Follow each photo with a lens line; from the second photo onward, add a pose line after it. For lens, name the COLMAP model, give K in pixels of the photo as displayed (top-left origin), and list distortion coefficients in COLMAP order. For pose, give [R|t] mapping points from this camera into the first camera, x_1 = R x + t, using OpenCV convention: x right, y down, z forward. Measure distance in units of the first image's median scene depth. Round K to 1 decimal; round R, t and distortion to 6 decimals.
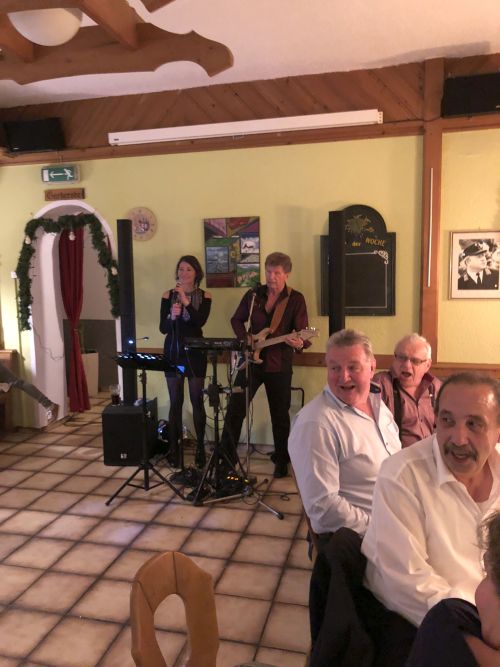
lens RADIAL K [[542.5, 0, 248.4], [0, 542.5, 334.5], [0, 0, 1]] dist [0.006523, -0.005471]
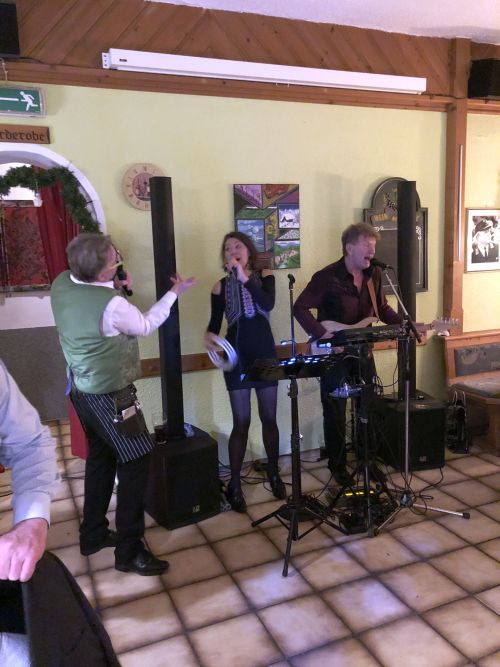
lens RADIAL K [[542.5, 0, 249.5], [0, 542.5, 331.6], [0, 0, 1]] dist [0.006523, -0.005471]
pose [[0.803727, -0.099870, 0.586556, -0.606617], [0.096077, 0.994659, 0.037705, -0.030871], [-0.587189, 0.026050, 0.809030, 0.395271]]
